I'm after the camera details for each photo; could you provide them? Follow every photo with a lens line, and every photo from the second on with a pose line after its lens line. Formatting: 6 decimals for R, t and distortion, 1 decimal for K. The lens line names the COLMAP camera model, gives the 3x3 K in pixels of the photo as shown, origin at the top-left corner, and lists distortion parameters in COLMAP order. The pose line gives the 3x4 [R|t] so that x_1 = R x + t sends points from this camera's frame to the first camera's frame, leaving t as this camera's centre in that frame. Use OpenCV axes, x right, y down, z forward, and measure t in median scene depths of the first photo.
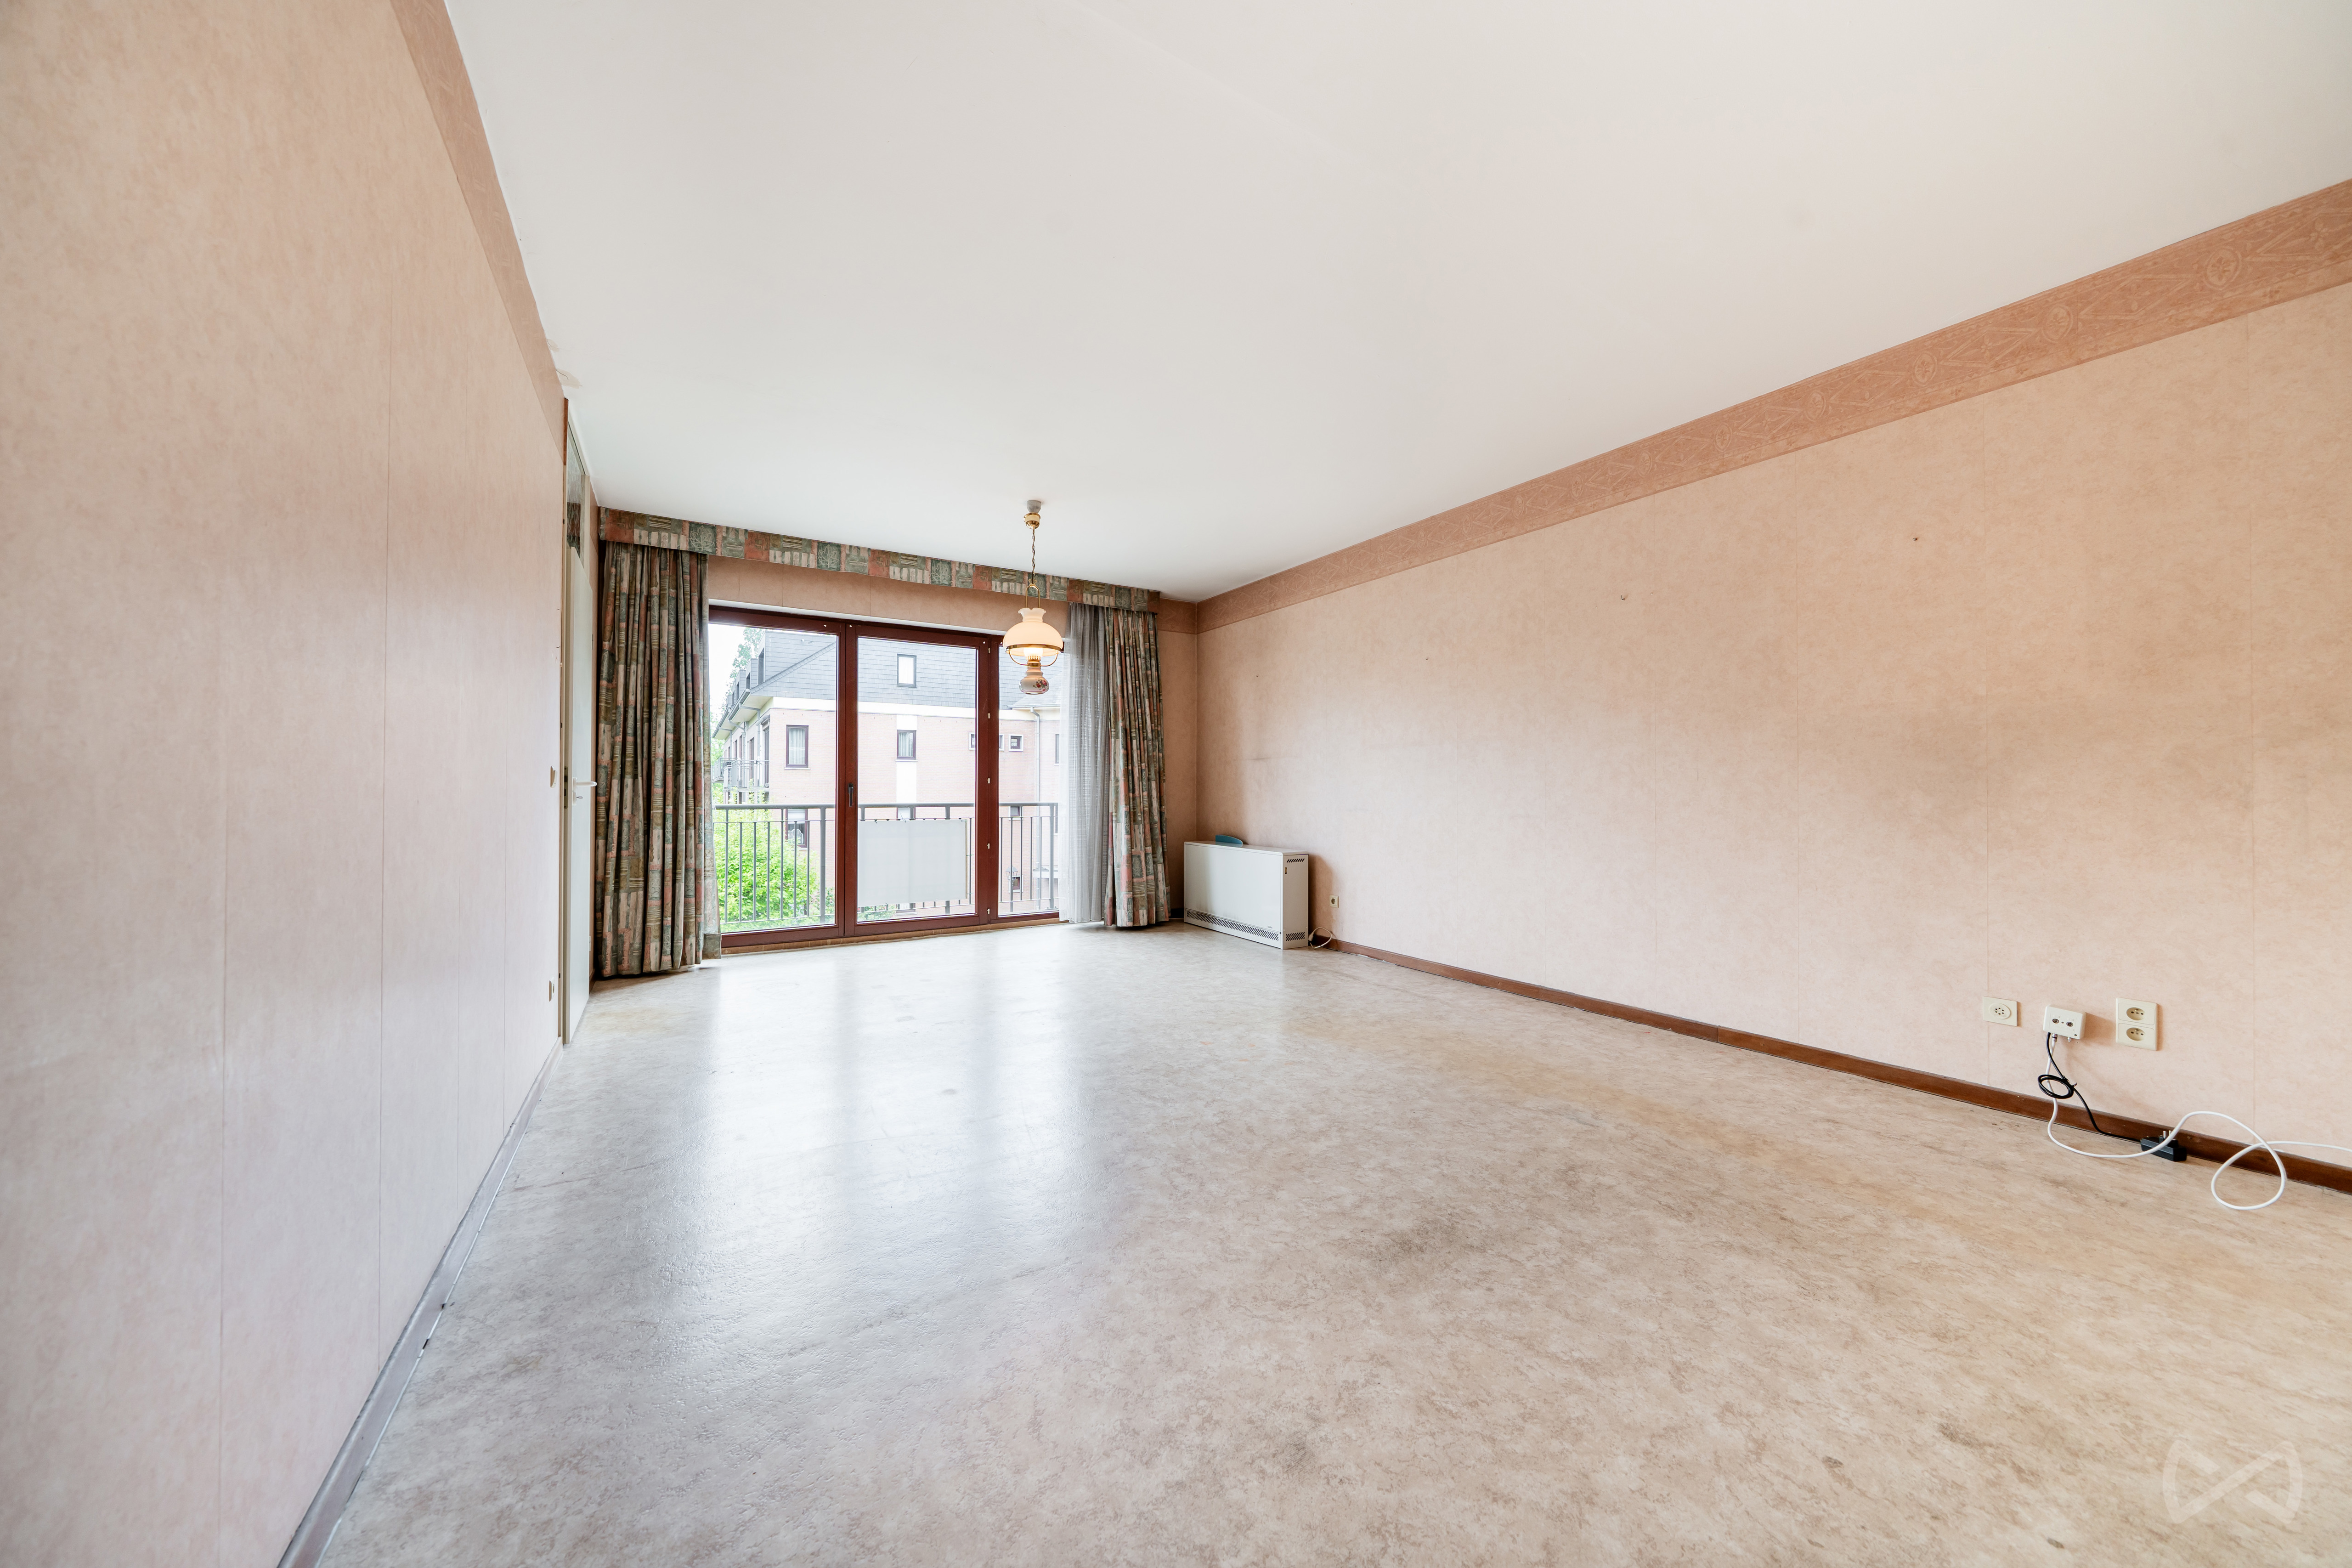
lens RADIAL K [[815.9, 0, 1157.3], [0, 815.9, 780.8], [0, 0, 1]] dist [-0.004774, -0.000676]
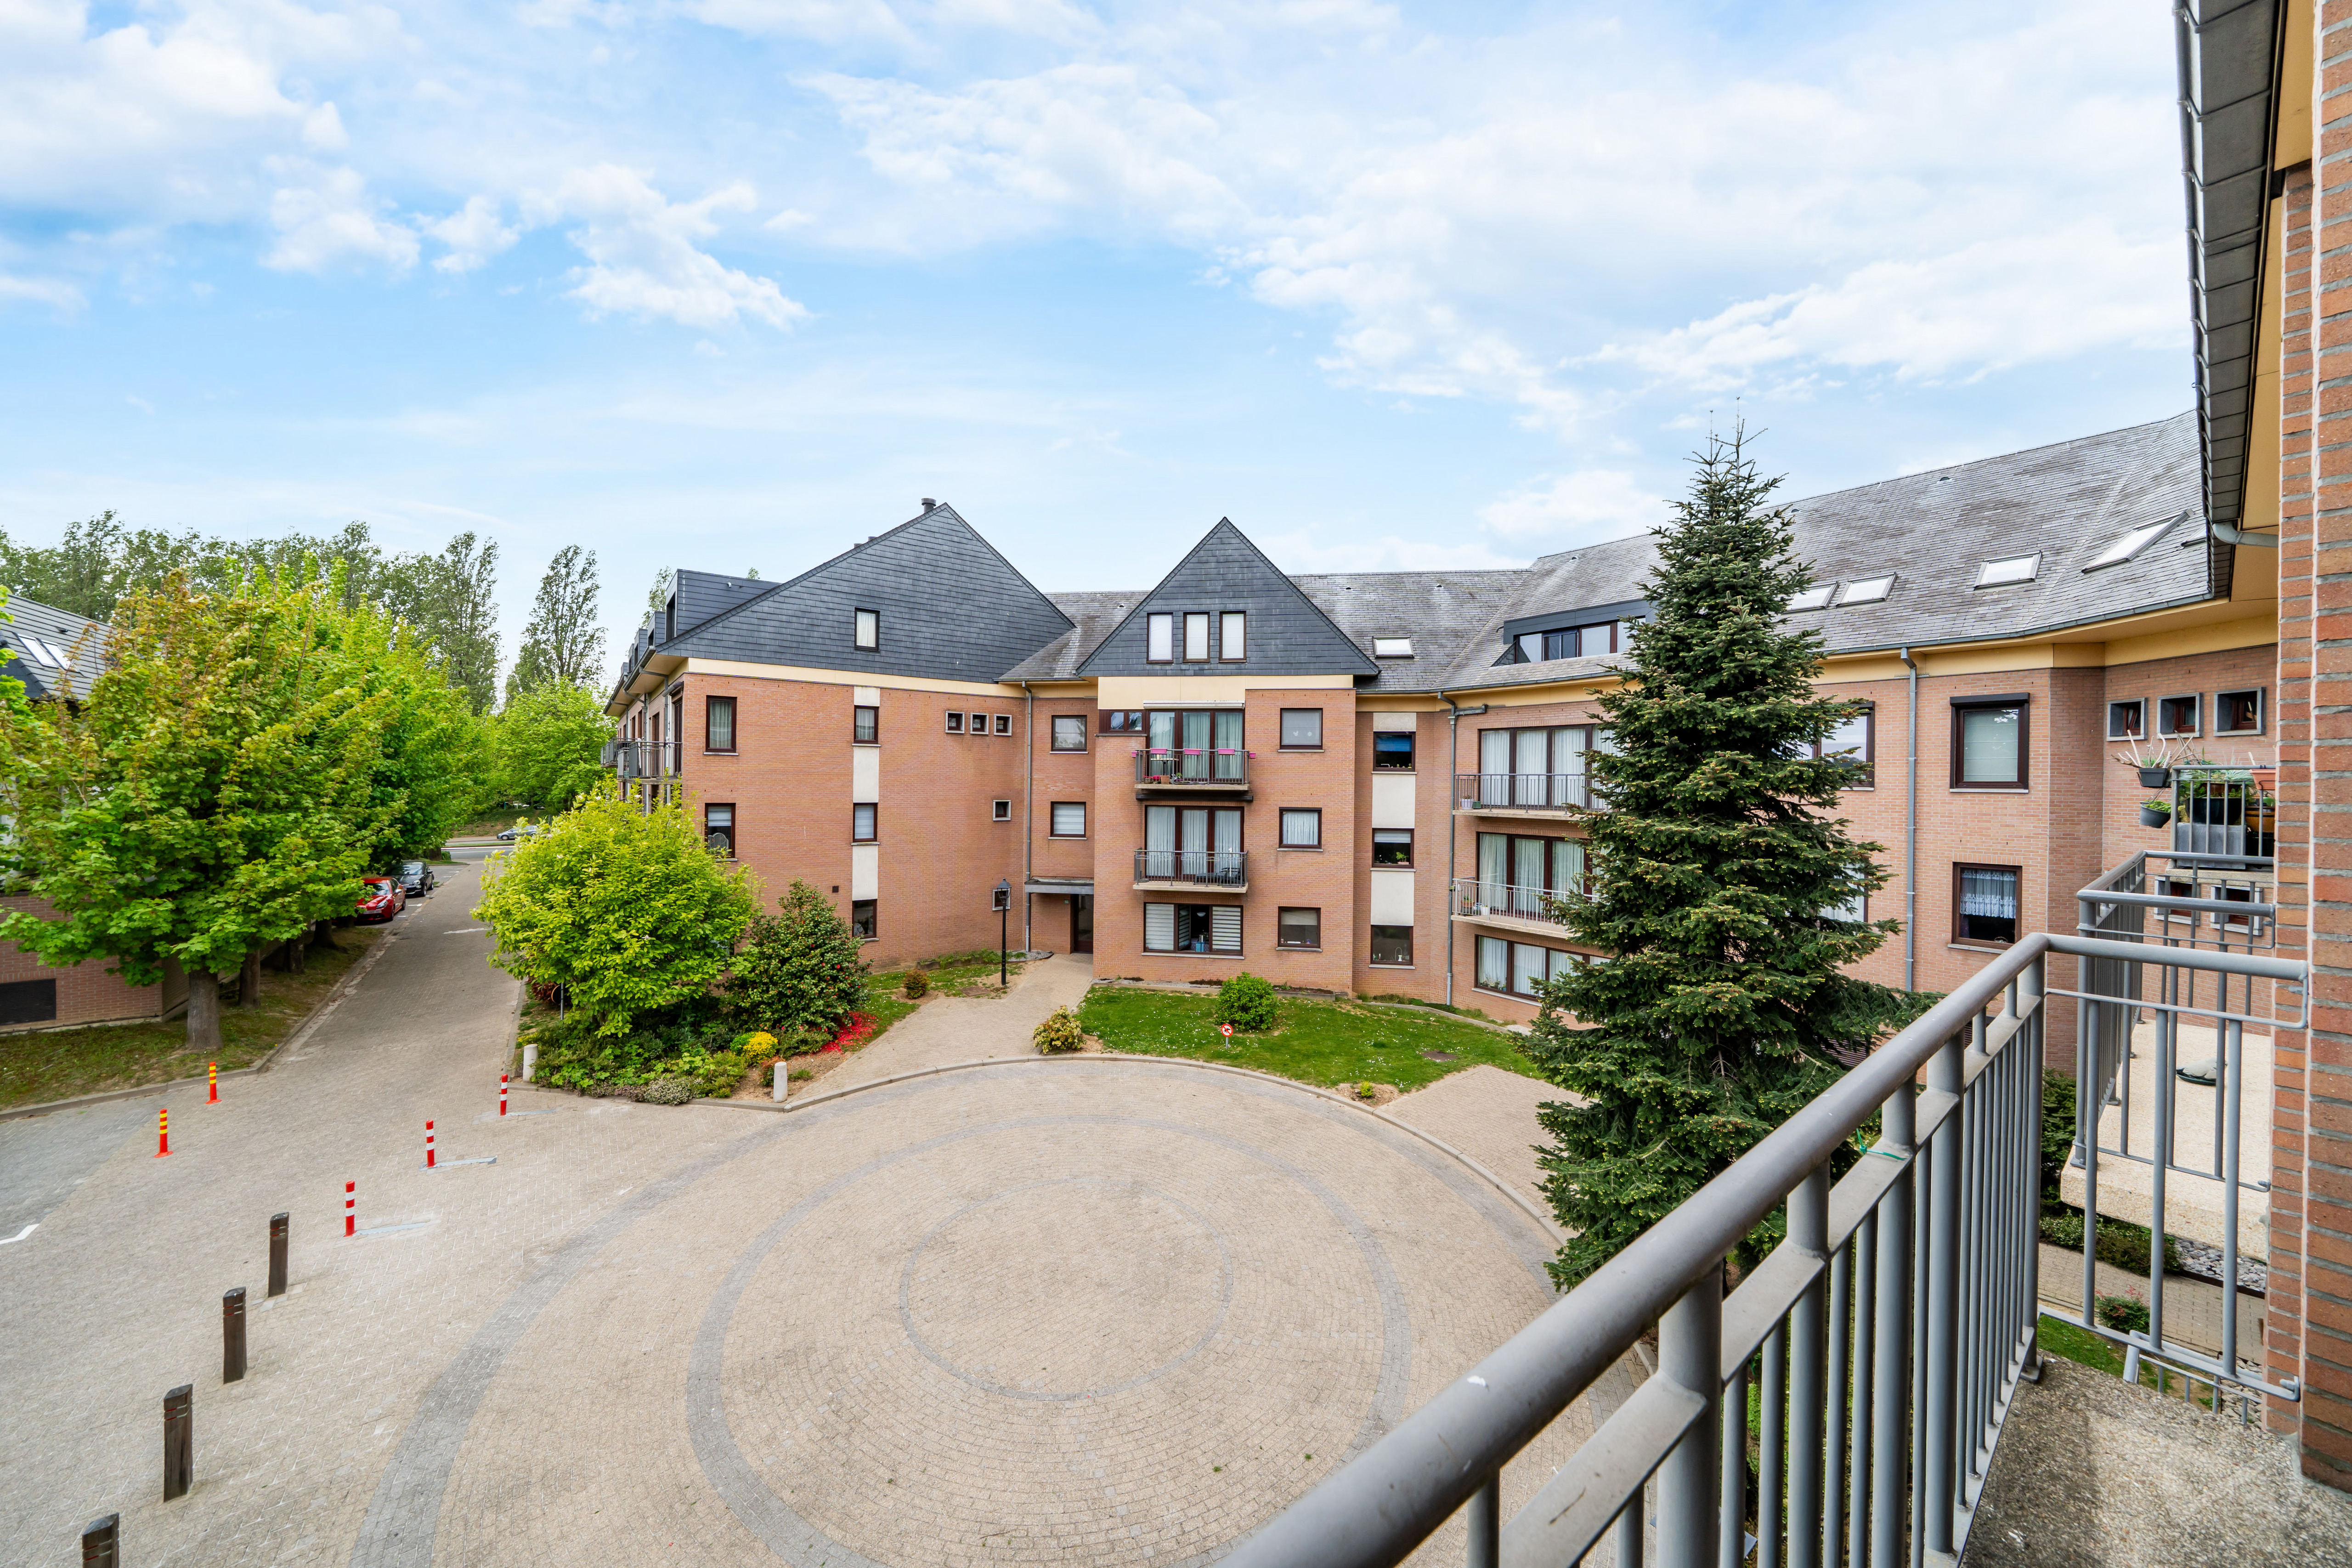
lens RADIAL K [[815.9, 0, 1171.8], [0, 815.9, 781.9], [0, 0, 1]] dist [-0.004774, -0.000676]
pose [[0.994205, 0.006327, 0.107316, -0.101001], [-0.008514, 0.999765, 0.019935, -0.008058], [-0.107165, -0.020733, 0.994025, 0.191574]]
